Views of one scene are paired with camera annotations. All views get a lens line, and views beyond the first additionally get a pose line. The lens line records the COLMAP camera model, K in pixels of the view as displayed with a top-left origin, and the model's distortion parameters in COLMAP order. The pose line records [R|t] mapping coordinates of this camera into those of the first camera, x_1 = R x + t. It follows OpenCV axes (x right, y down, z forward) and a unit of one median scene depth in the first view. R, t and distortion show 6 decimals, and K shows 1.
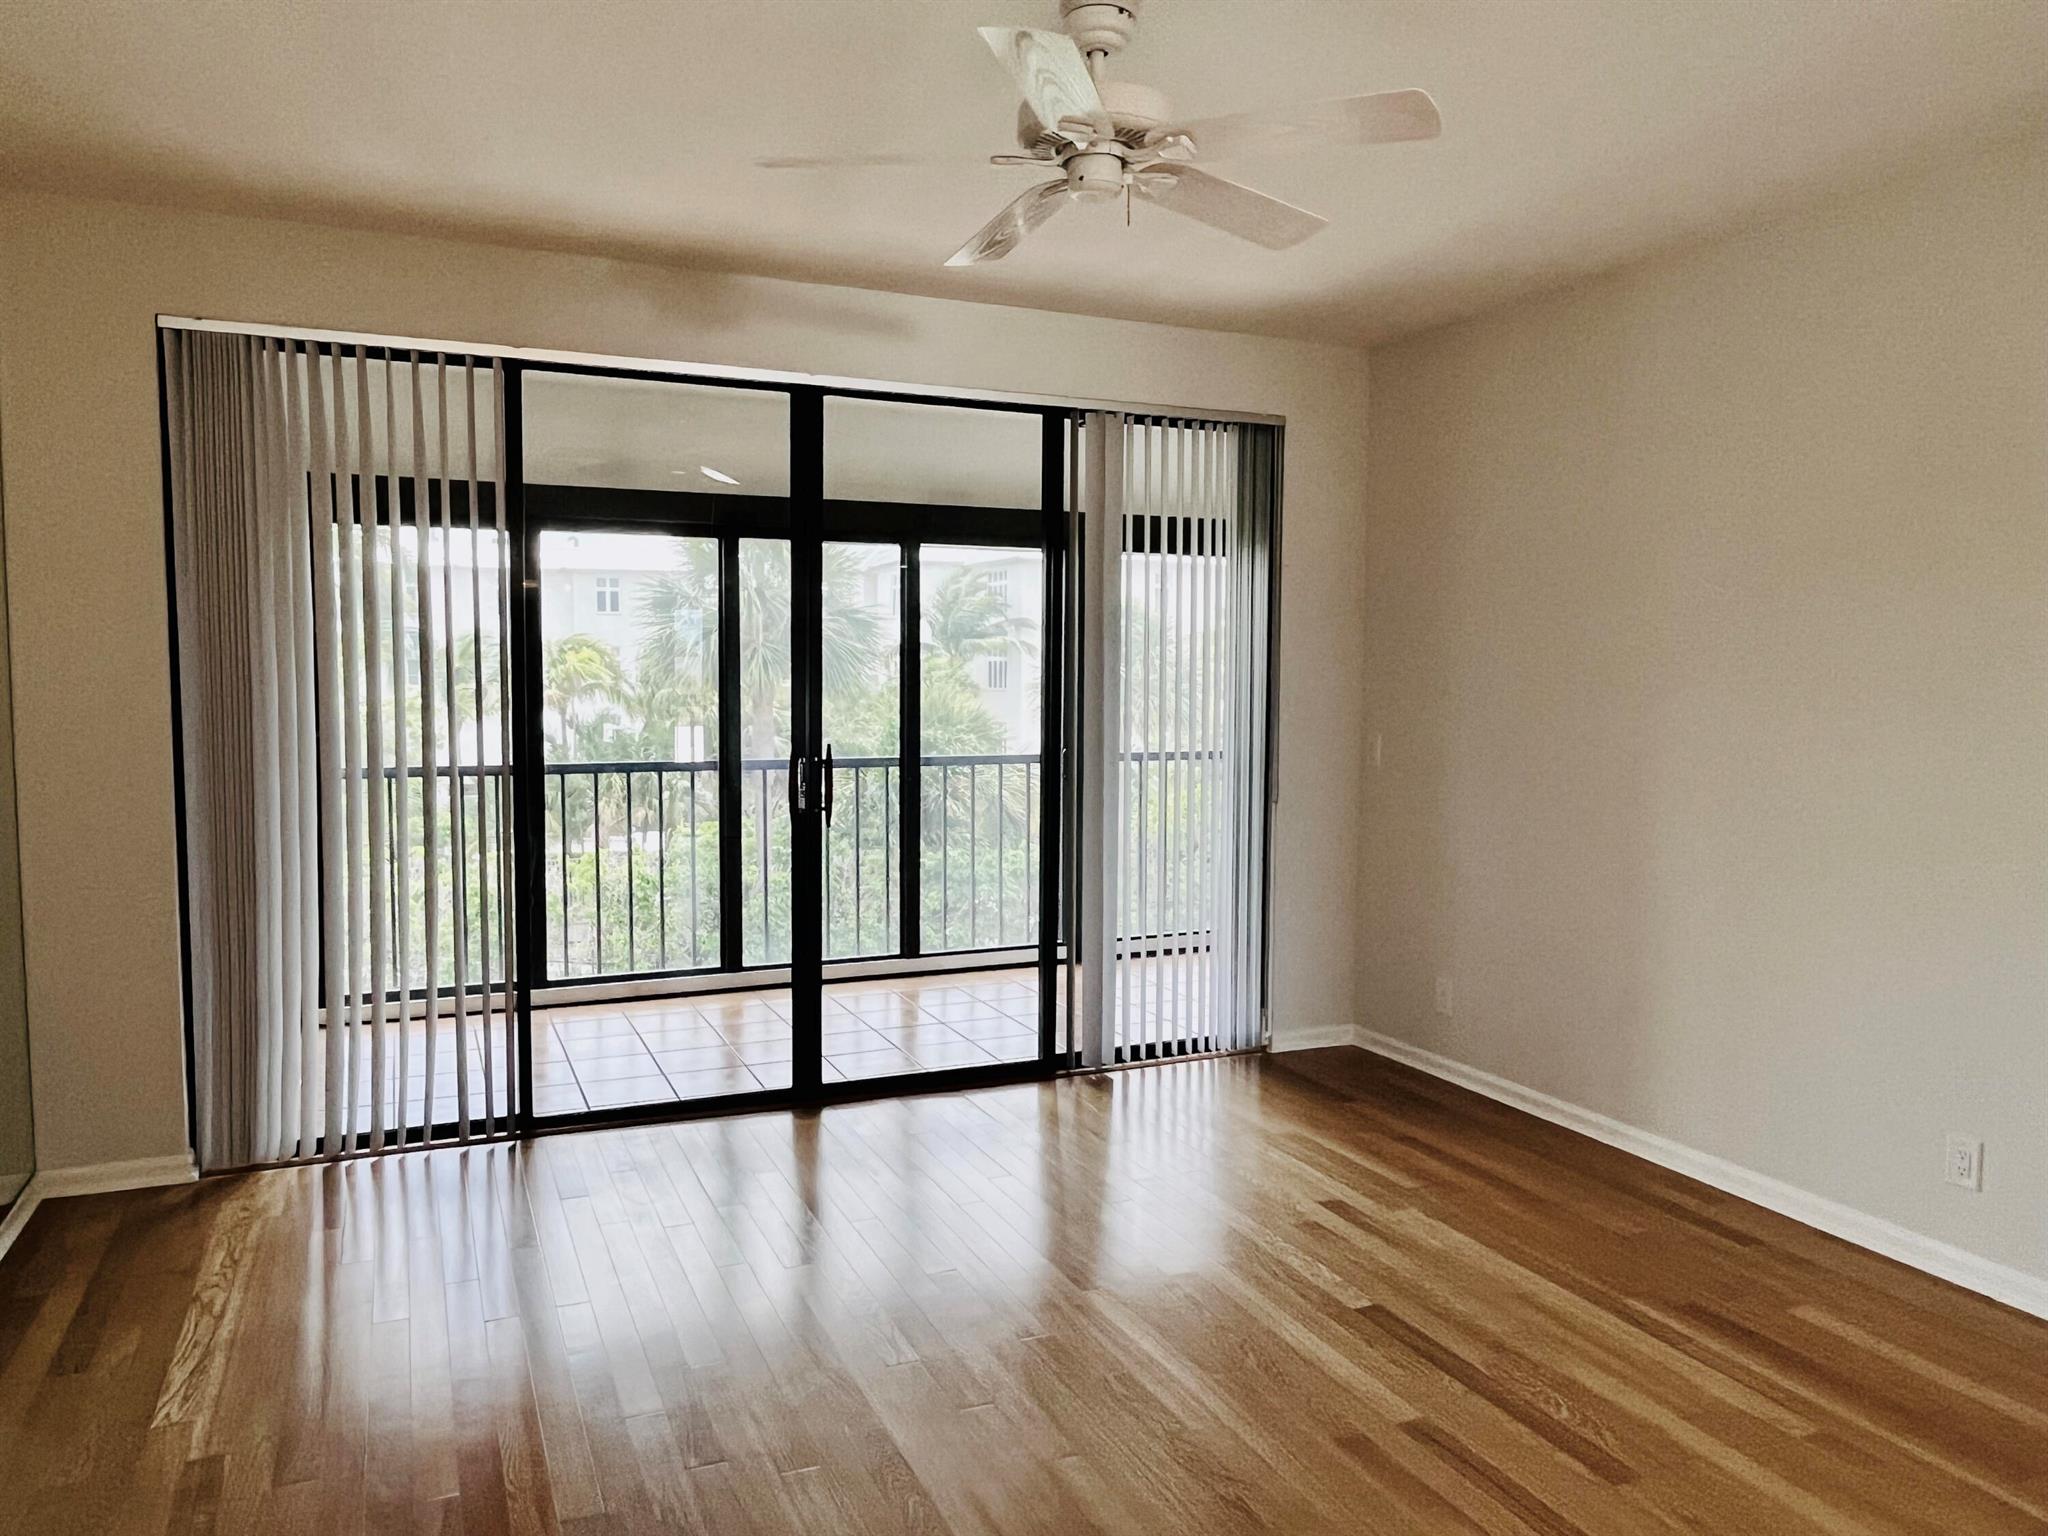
lens RADIAL K [[1405.9, 0, 1016.8], [0, 1405.9, 744.2], [0, 0, 1]] dist [-0.000640, 0.000333]
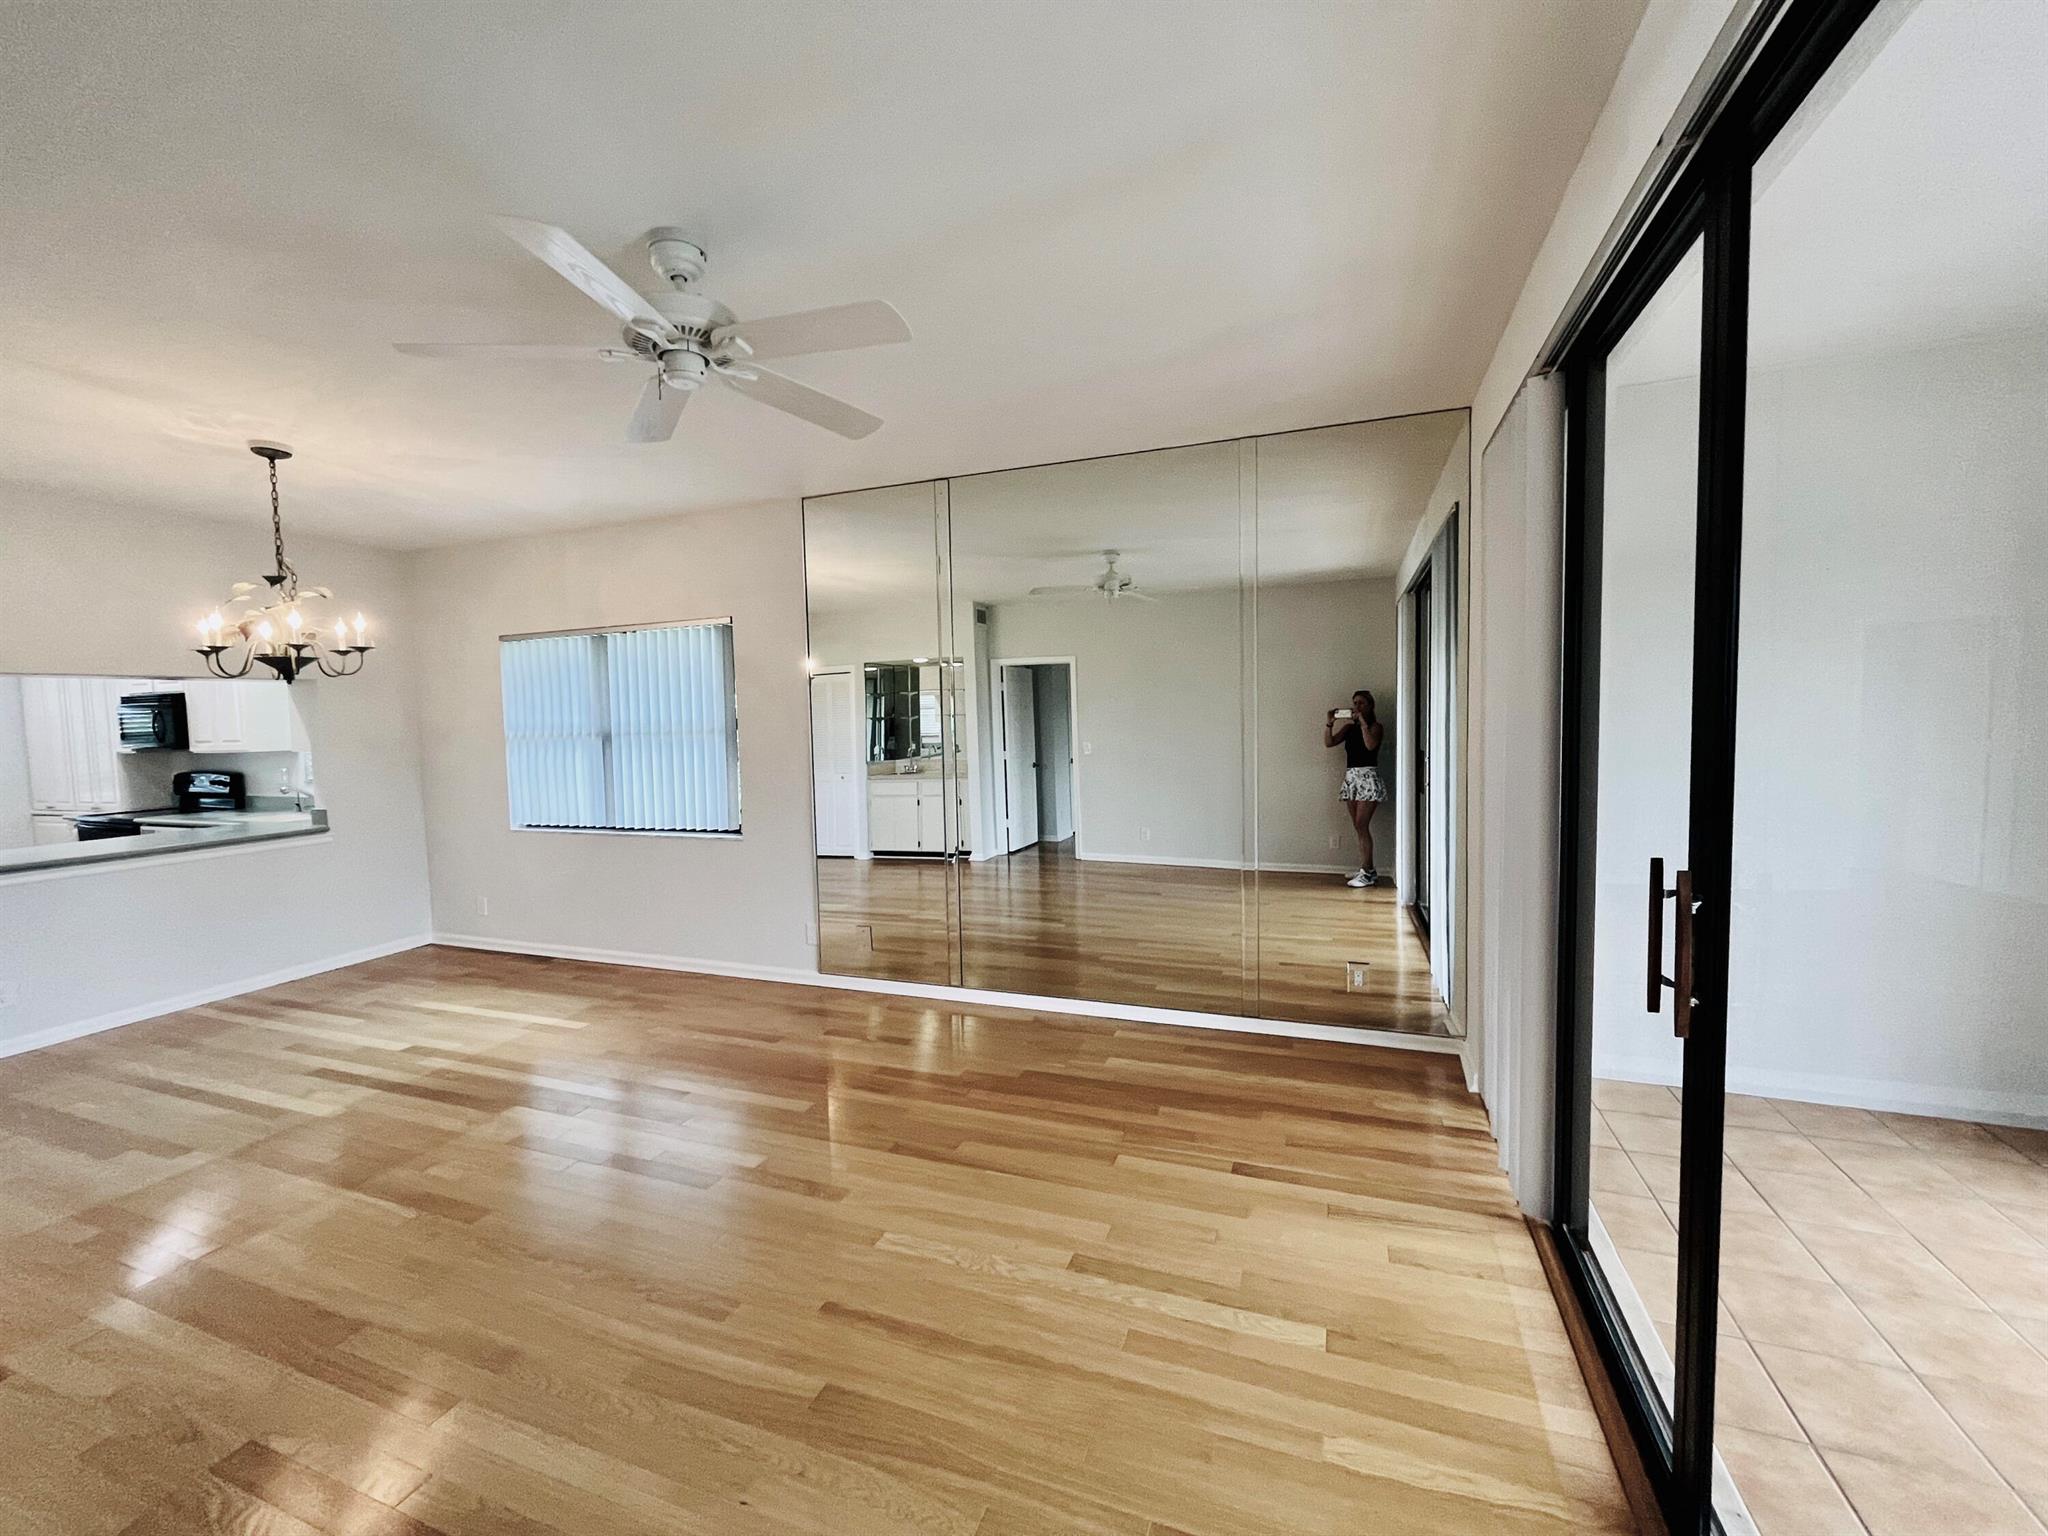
lens RADIAL K [[834.9, 0, 1018.6], [0, 834.9, 768.8], [0, 0, 1]] dist [-0.003190, 0.000447]
pose [[-0.705074, 0.053426, -0.707118, 0.230205], [-0.024514, 0.994726, 0.099599, -0.060211], [0.708710, 0.087559, -0.700045, 1.005953]]
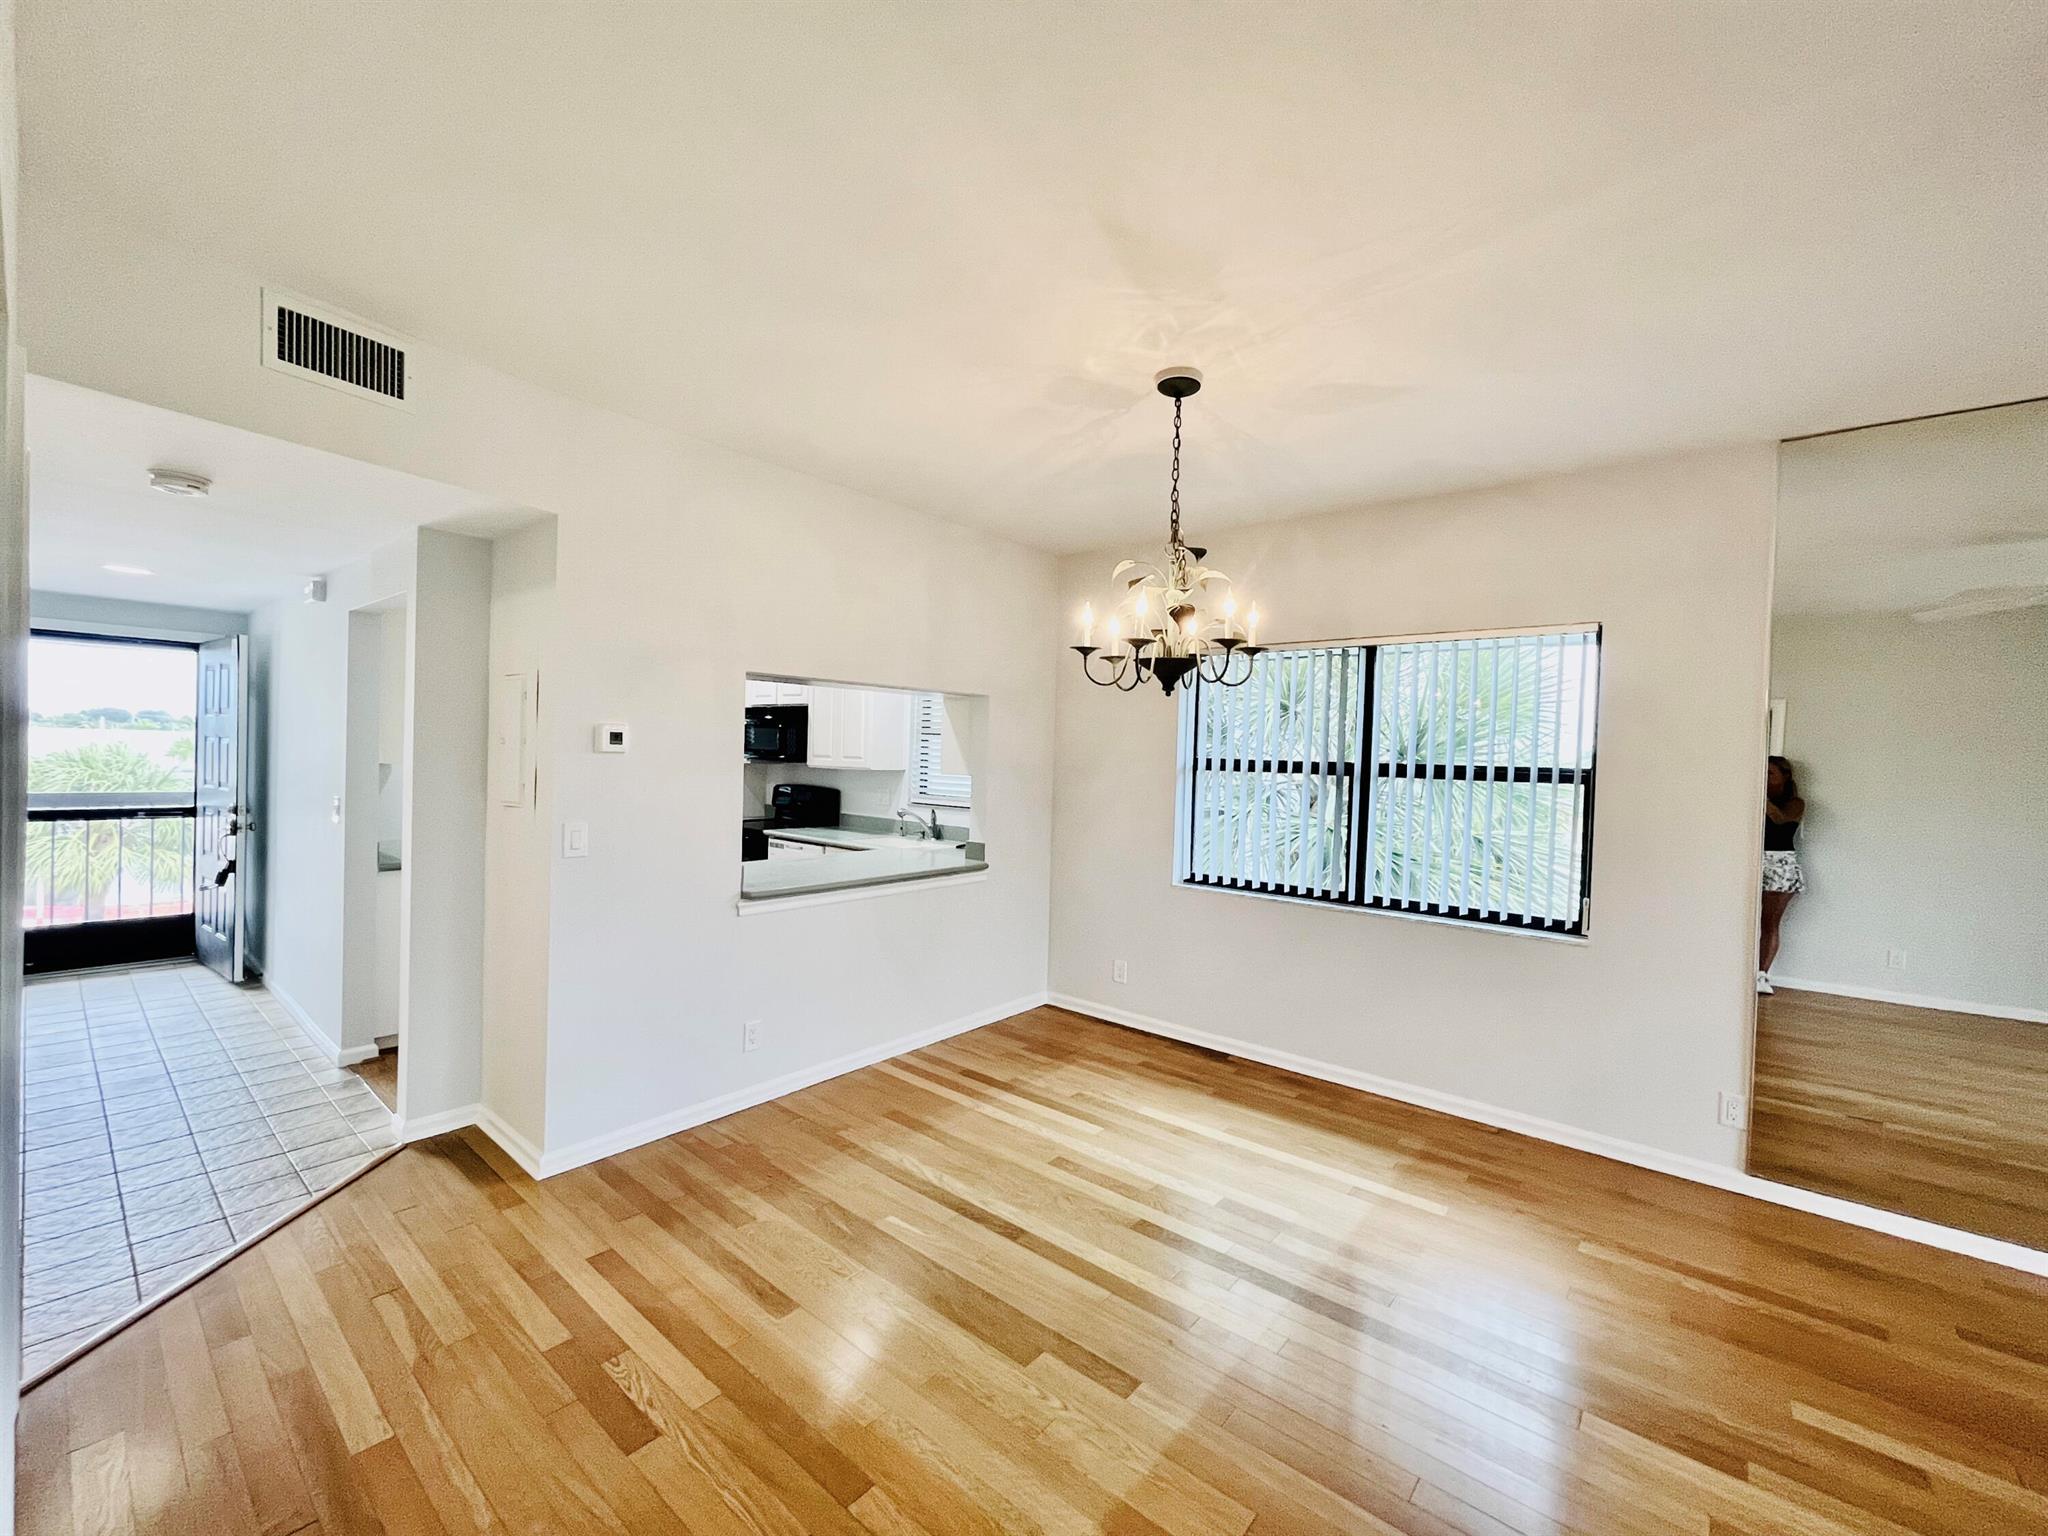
lens RADIAL K [[834.9, 0, 1018.6], [0, 834.9, 768.8], [0, 0, 1]] dist [-0.003190, 0.000447]
pose [[-0.899552, -0.027876, -0.435923, 0.485914], [-0.063706, 0.995663, 0.067792, -0.028382], [0.432143, 0.088753, -0.897427, 0.473375]]
